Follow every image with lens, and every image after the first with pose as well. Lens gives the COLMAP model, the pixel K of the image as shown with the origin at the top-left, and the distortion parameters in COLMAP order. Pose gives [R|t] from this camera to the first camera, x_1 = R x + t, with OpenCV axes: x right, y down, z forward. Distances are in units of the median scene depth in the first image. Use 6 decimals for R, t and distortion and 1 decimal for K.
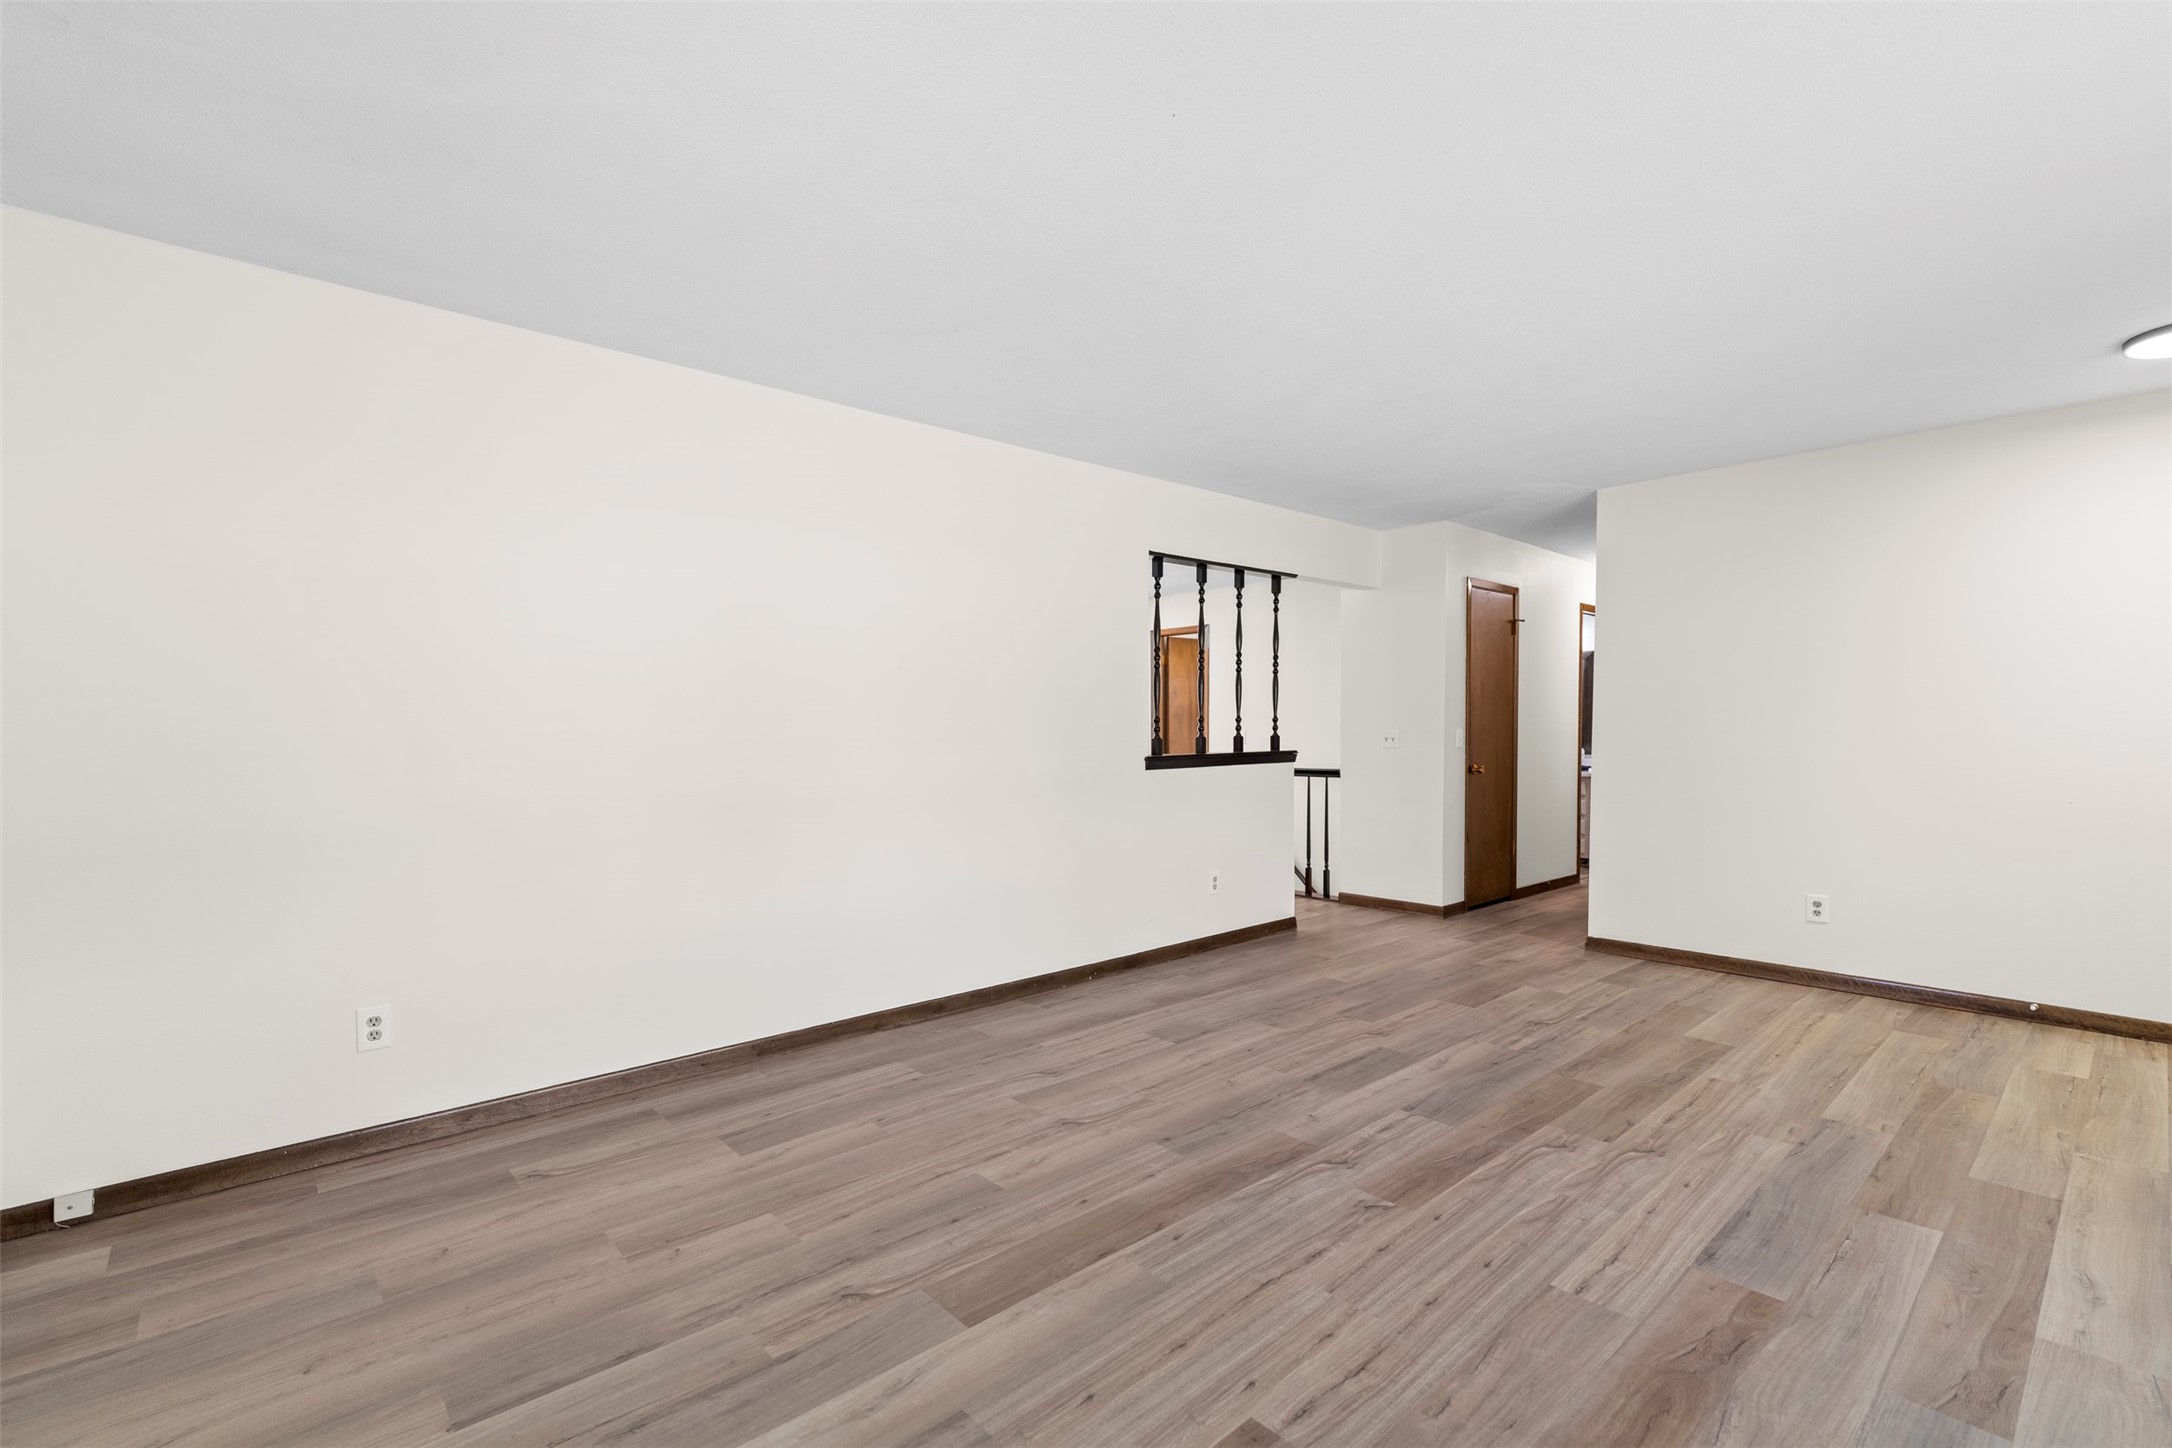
lens RADIAL K [[960.3, 0, 1086.0], [0, 960.3, 724.0], [0, 0, 1]] dist [-0.000796, 0.000679]
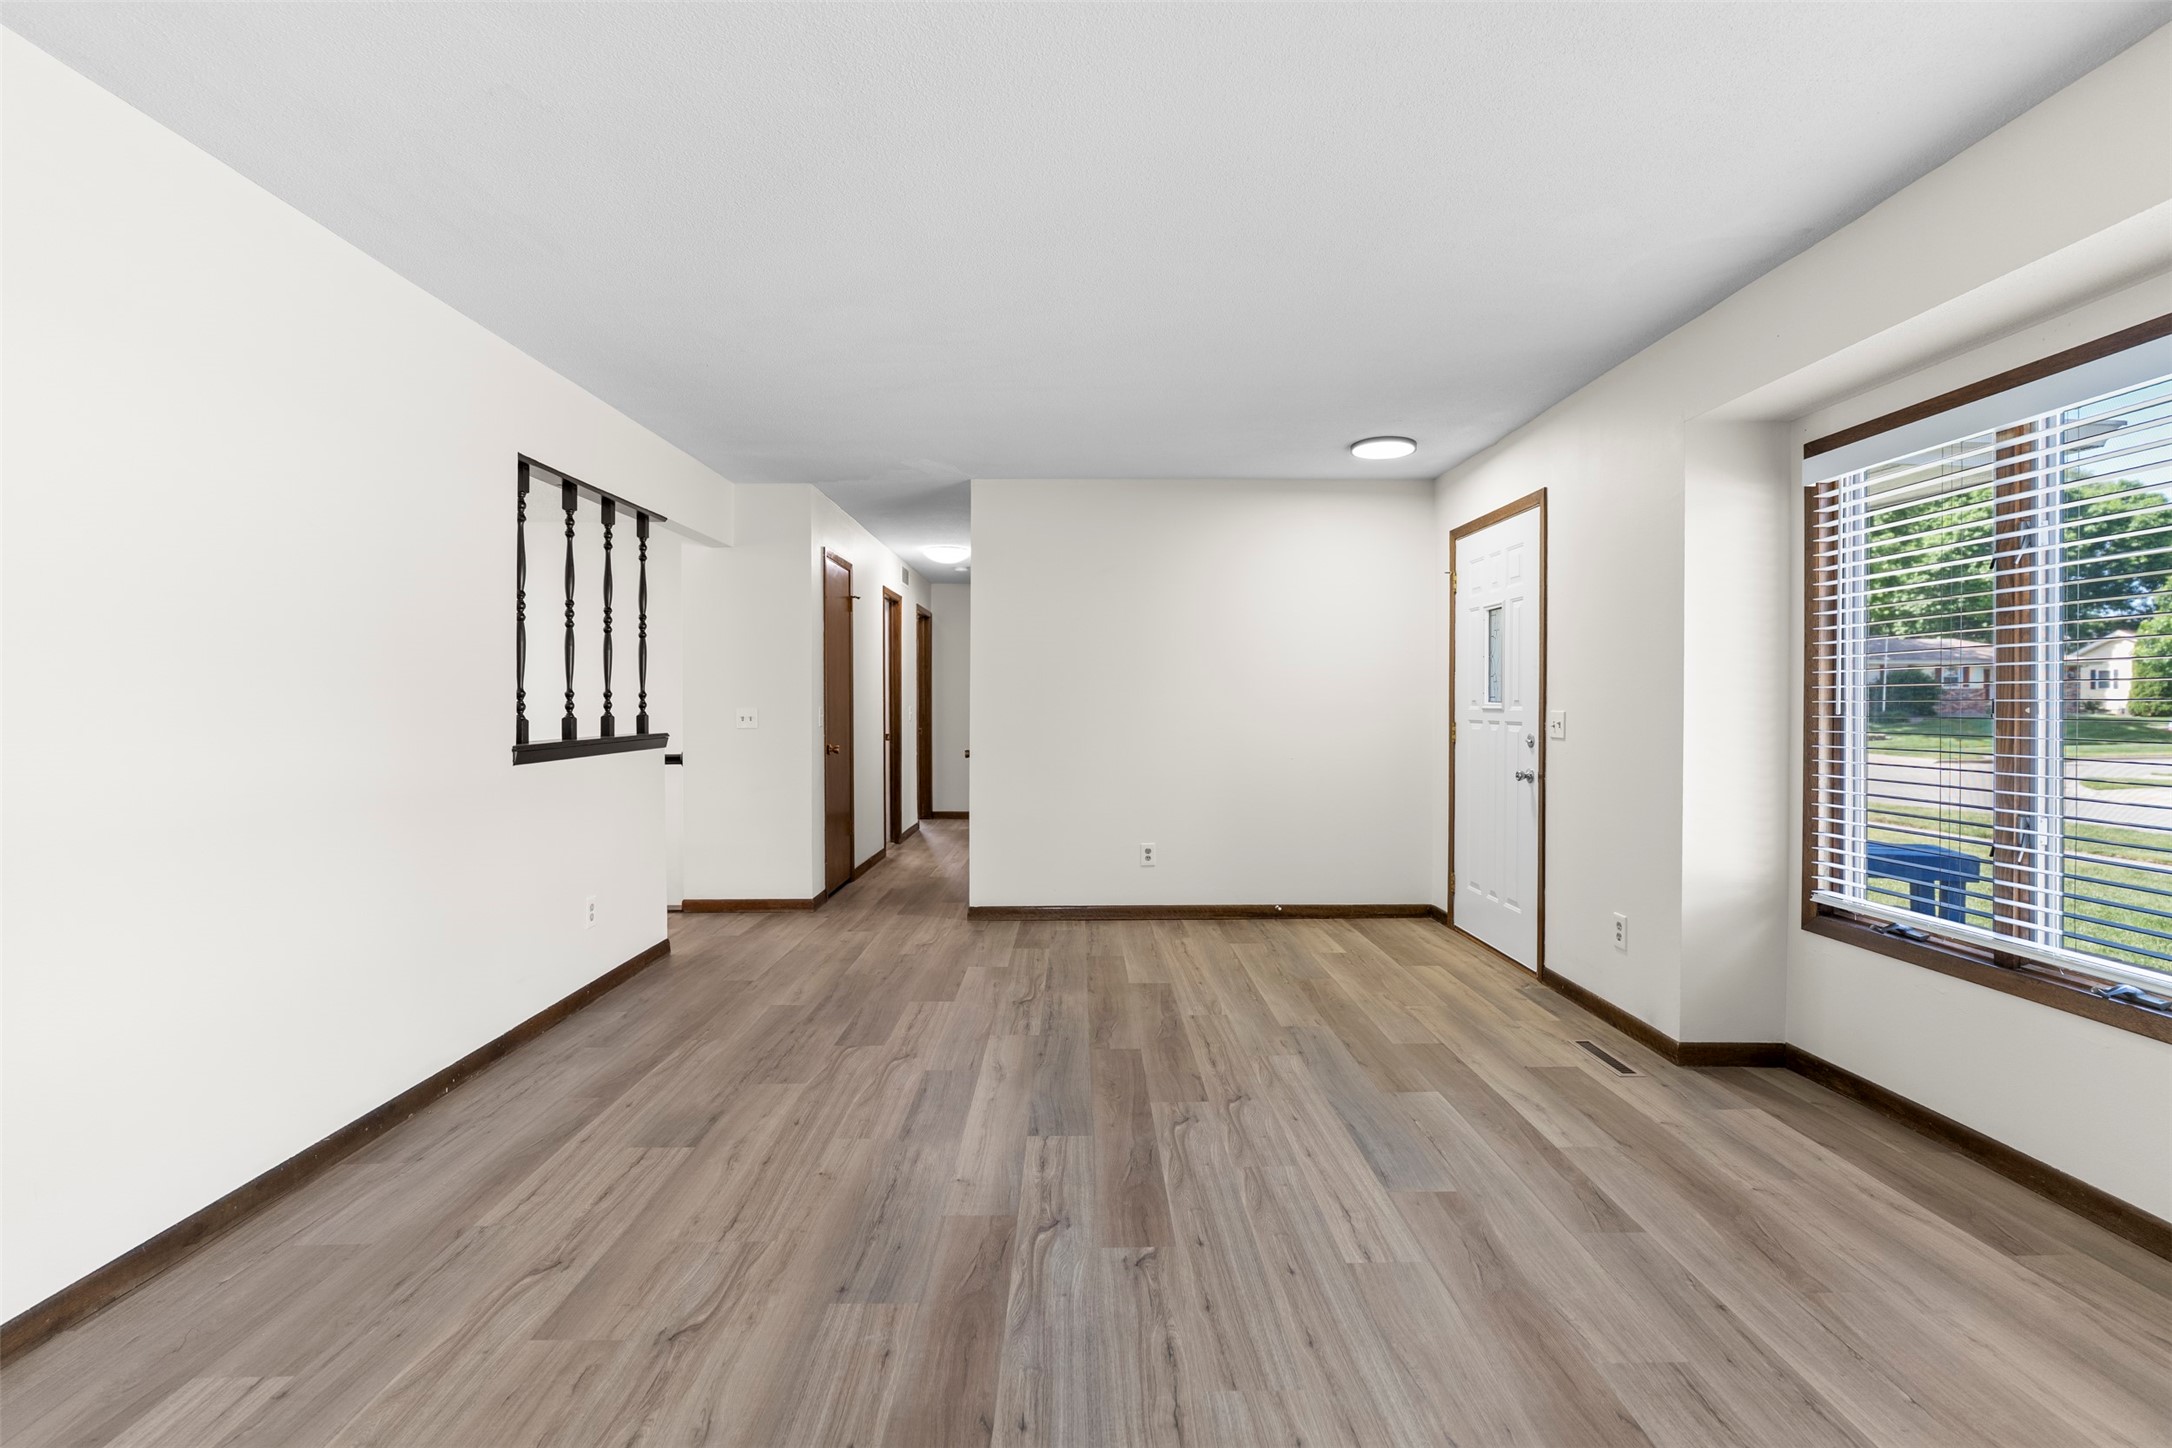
lens RADIAL K [[967.7, 0, 1080.9], [0, 967.7, 679.6], [0, 0, 1]] dist [-0.001952, 0.000687]
pose [[0.660396, 0.021314, 0.750615, -0.296489], [-0.001819, 0.999640, -0.026785, 0.006326], [-0.750915, 0.016323, 0.660197, 0.348546]]
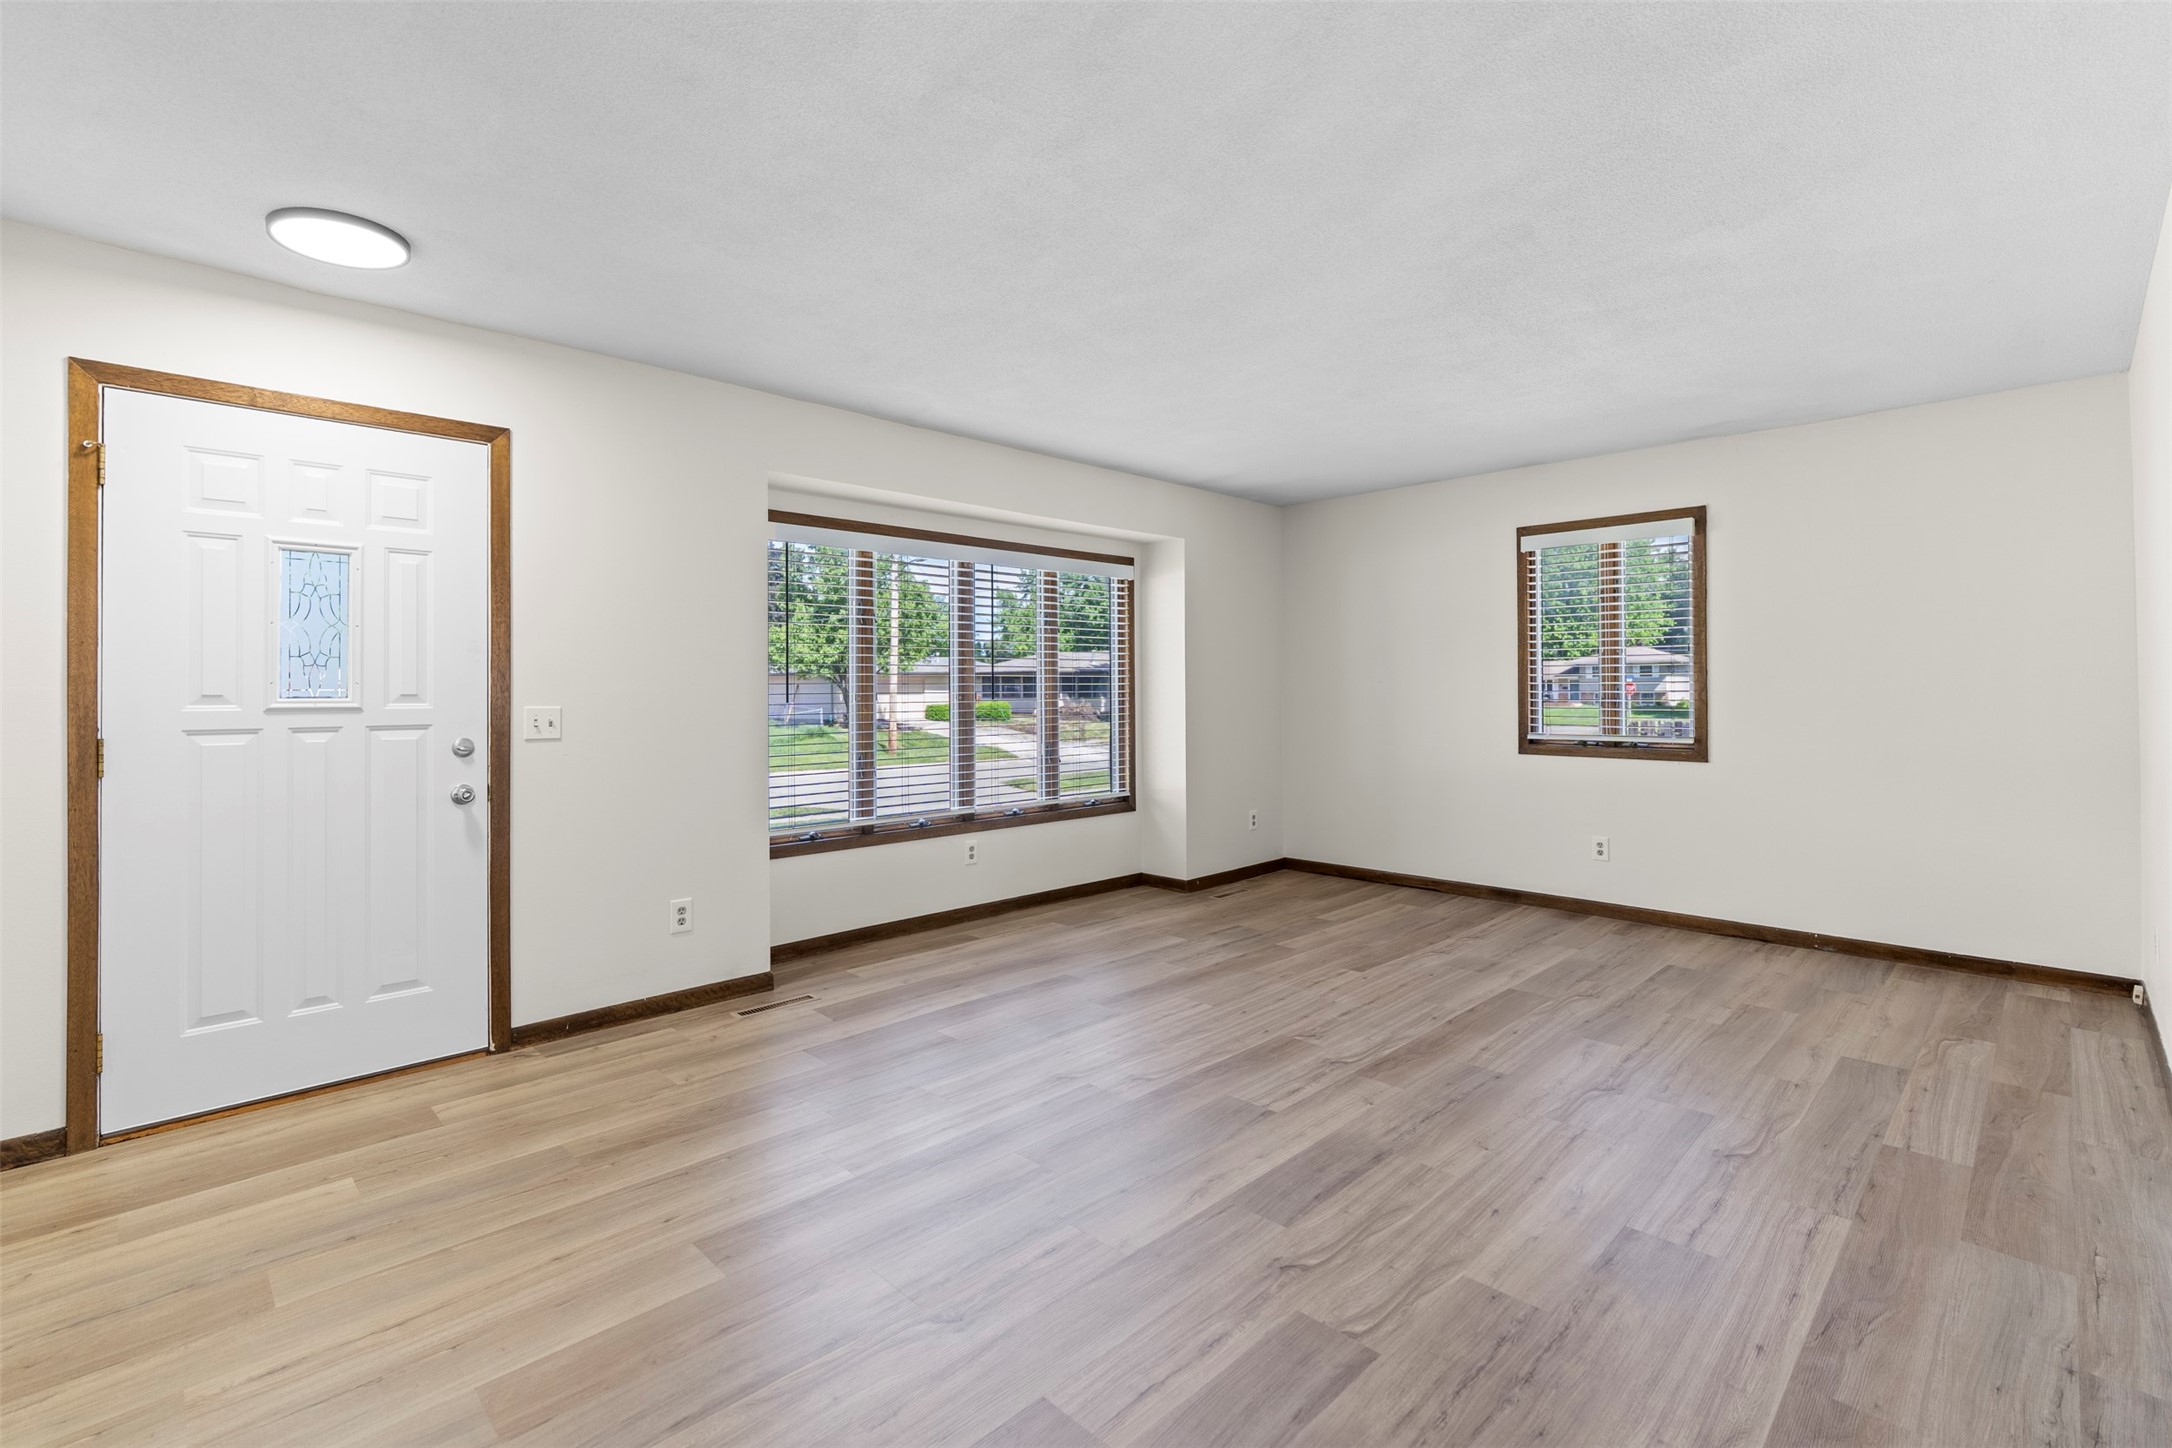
lens RADIAL K [[954.4, 0, 1097.4], [0, 954.4, 724.6], [0, 0, 1]] dist [-0.004182, -0.000350]
pose [[-0.998439, 0.010448, -0.054872, 0.509920], [0.008712, 0.999457, 0.031785, 0.002933], [0.055175, 0.031257, -0.997987, 1.768732]]
